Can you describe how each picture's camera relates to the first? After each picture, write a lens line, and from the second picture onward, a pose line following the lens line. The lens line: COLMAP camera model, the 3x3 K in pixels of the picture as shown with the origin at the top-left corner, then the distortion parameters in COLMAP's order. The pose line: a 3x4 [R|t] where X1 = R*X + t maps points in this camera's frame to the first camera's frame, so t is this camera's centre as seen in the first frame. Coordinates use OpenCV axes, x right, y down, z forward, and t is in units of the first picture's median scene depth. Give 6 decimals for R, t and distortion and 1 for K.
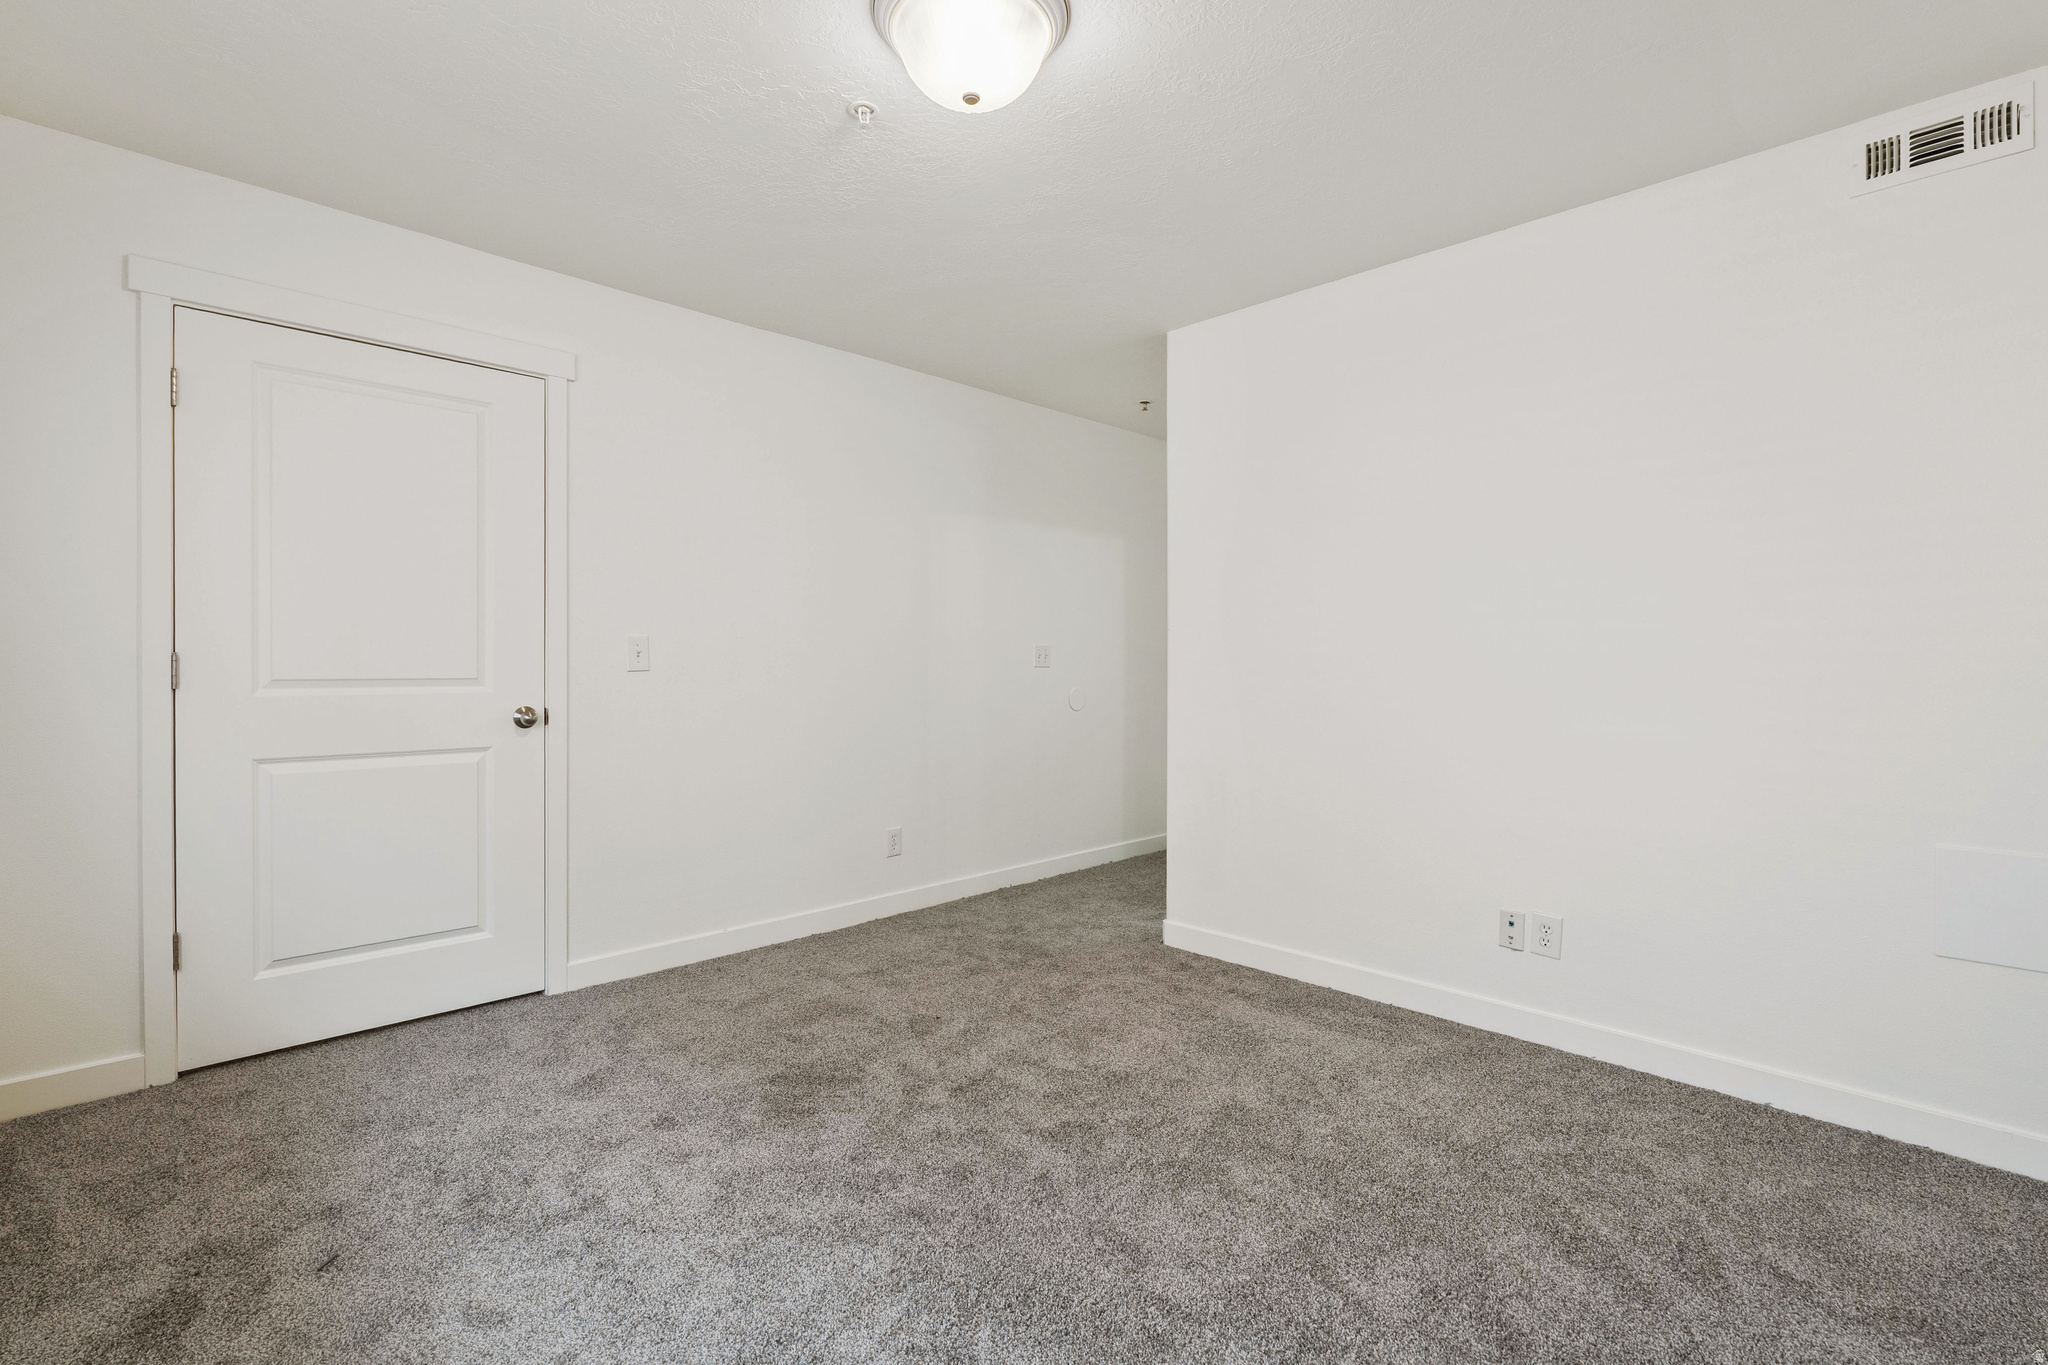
lens RADIAL K [[926.1, 0, 1019.0], [0, 926.1, 659.2], [0, 0, 1]] dist [-0.004898, 0.001026]
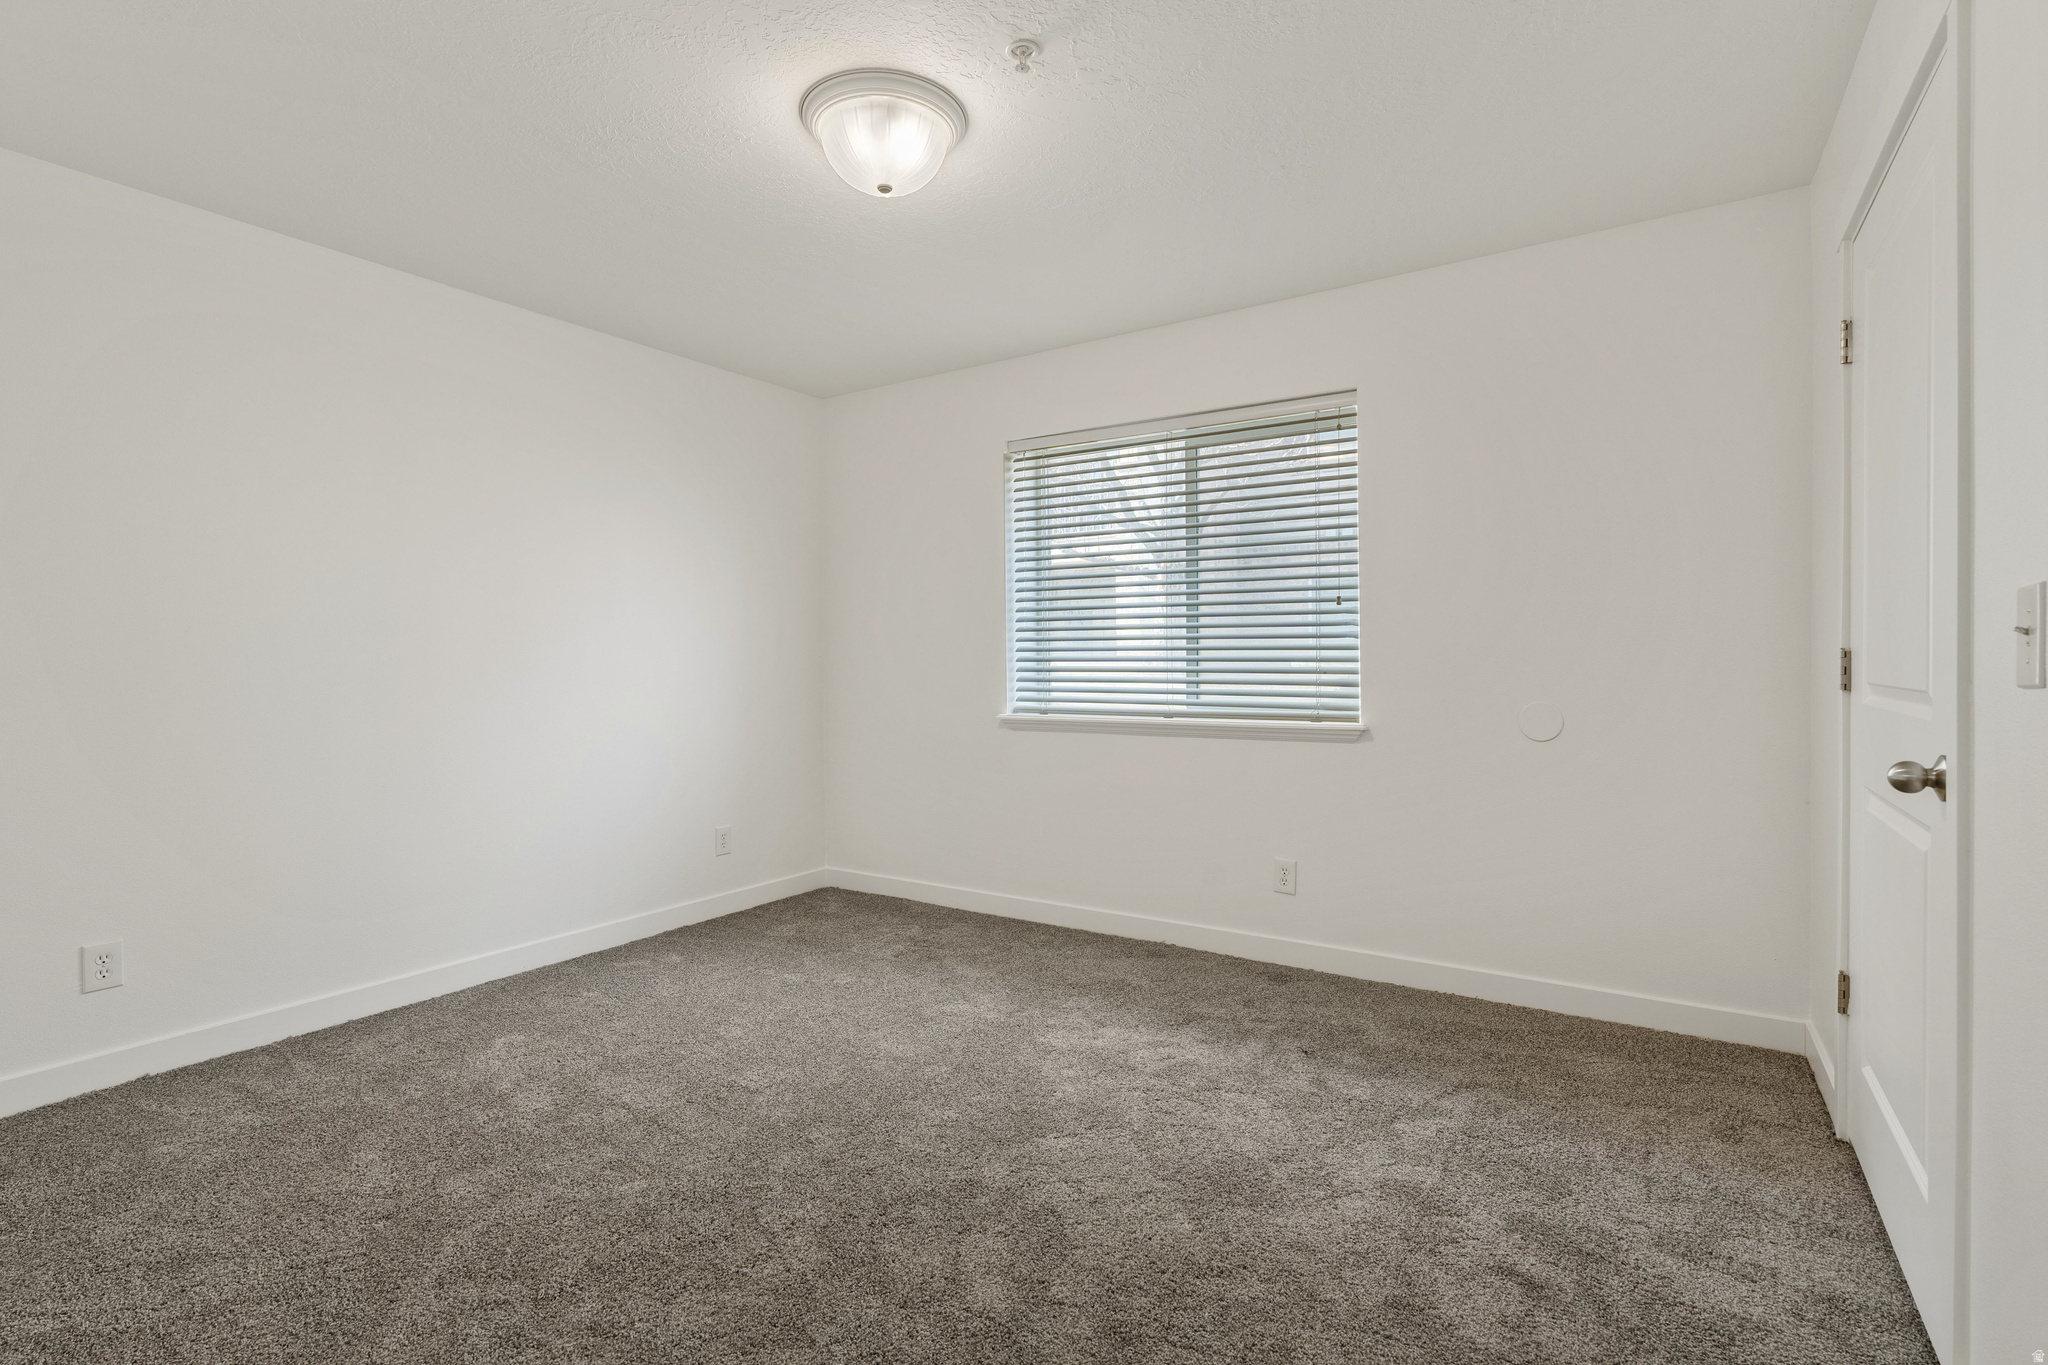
lens RADIAL K [[958.7, 0, 1027.3], [0, 958.7, 655.2], [0, 0, 1]] dist [0.000988, 0.000262]
pose [[-0.977611, 0.003037, -0.210397, 0.025434], [0.005007, 0.999948, -0.008832, 0.003965], [0.210360, -0.009688, -0.977576, 1.613395]]
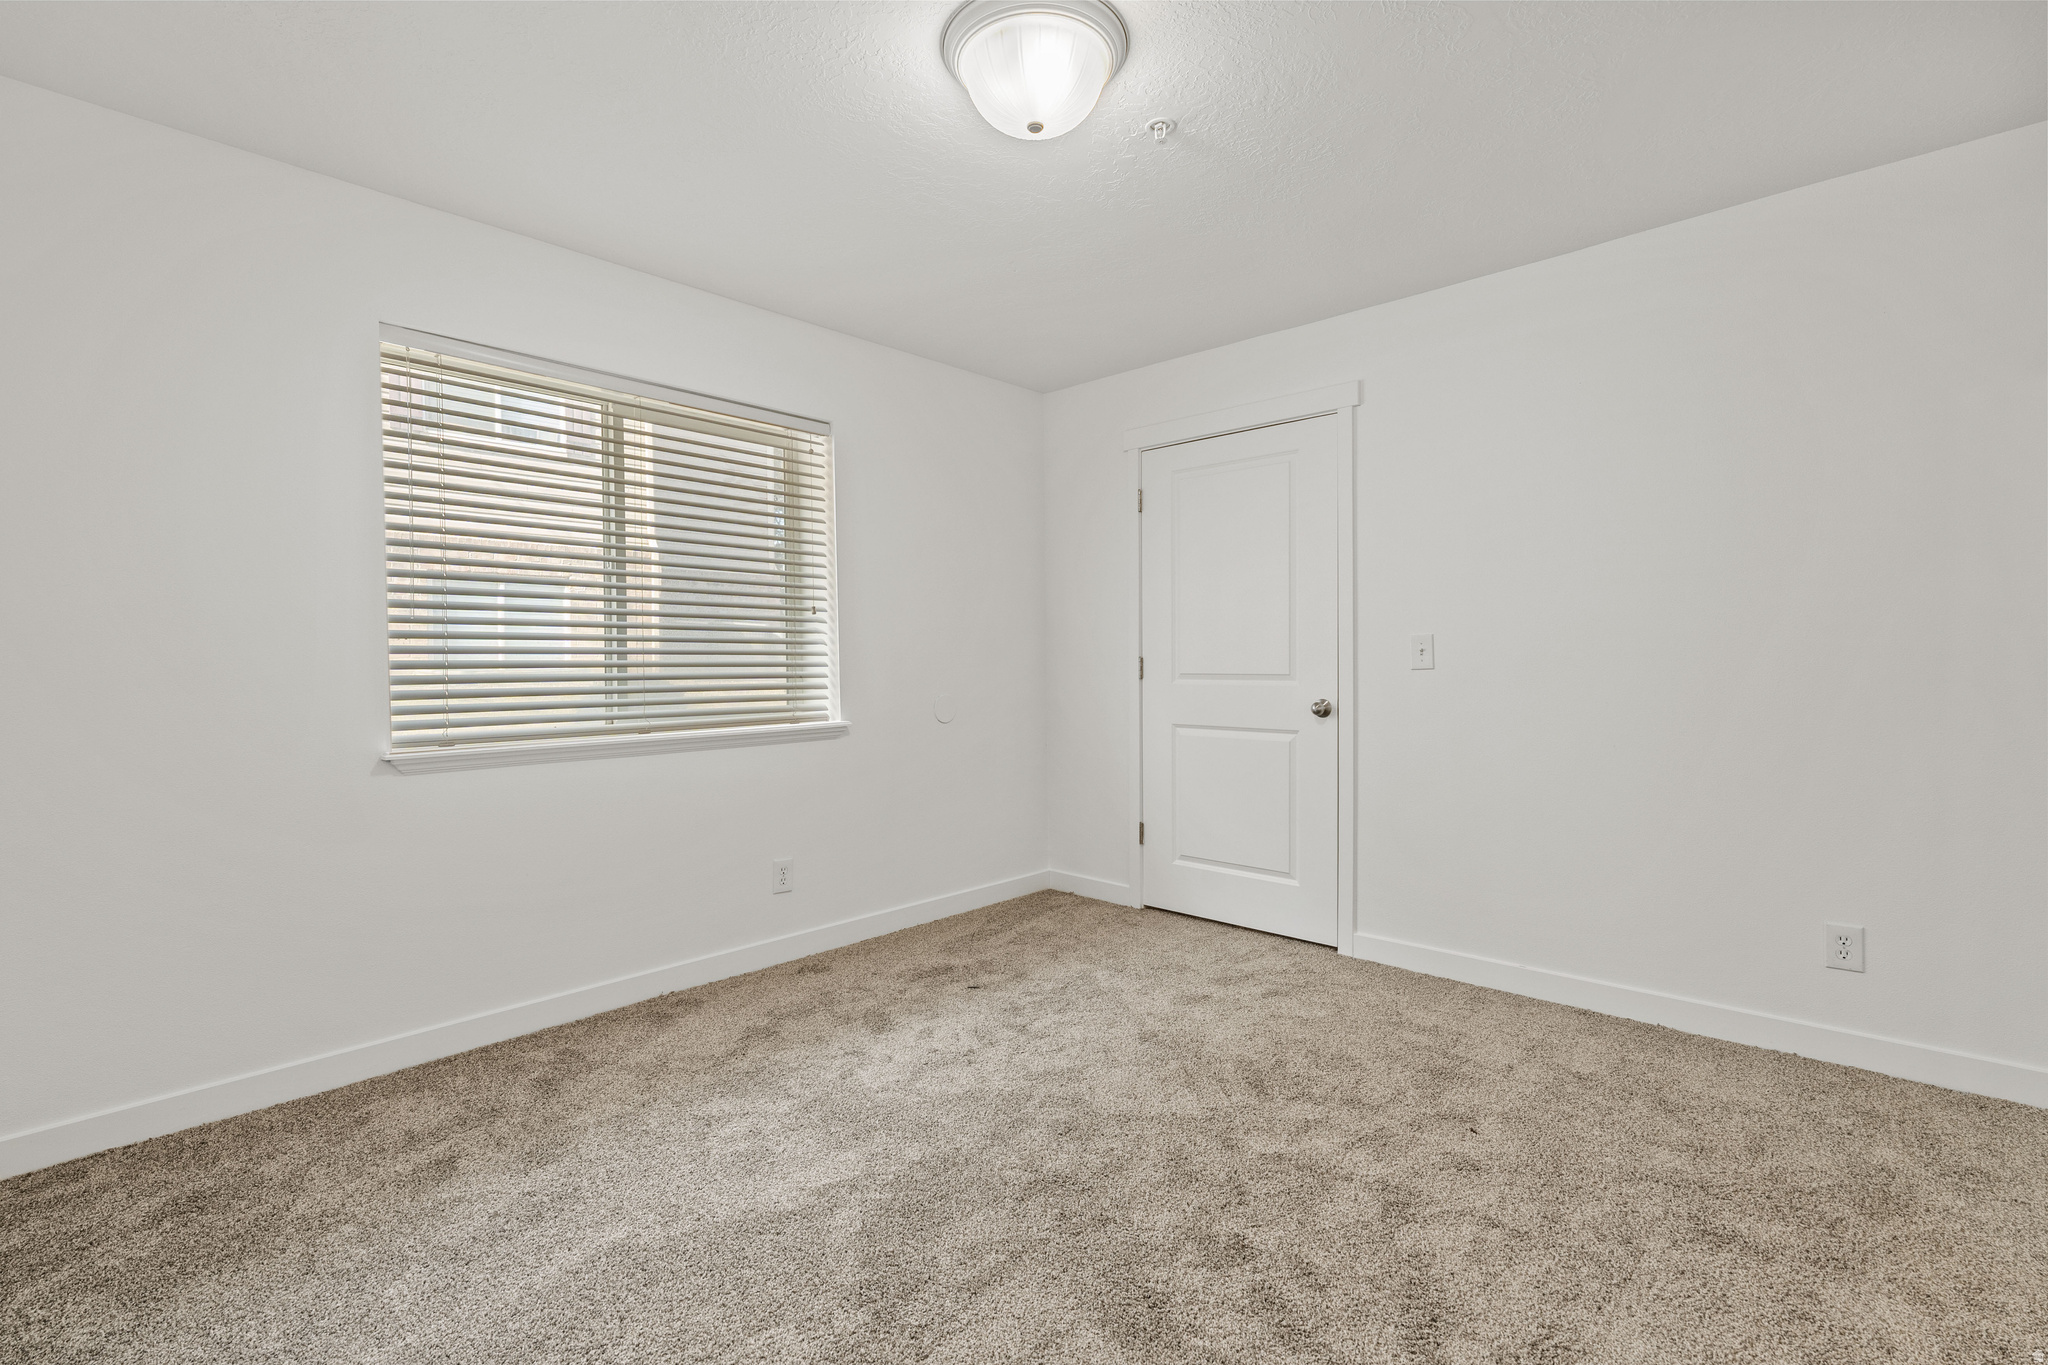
lens RADIAL K [[915.9, 0, 1019.9], [0, 915.9, 670.2], [0, 0, 1]] dist [-0.002189, 0.000220]
pose [[0.038262, 0.007317, -0.999241, 0.712068], [0.010951, 0.999910, 0.007742, 0.001716], [0.999208, -0.011239, 0.038178, 0.672551]]
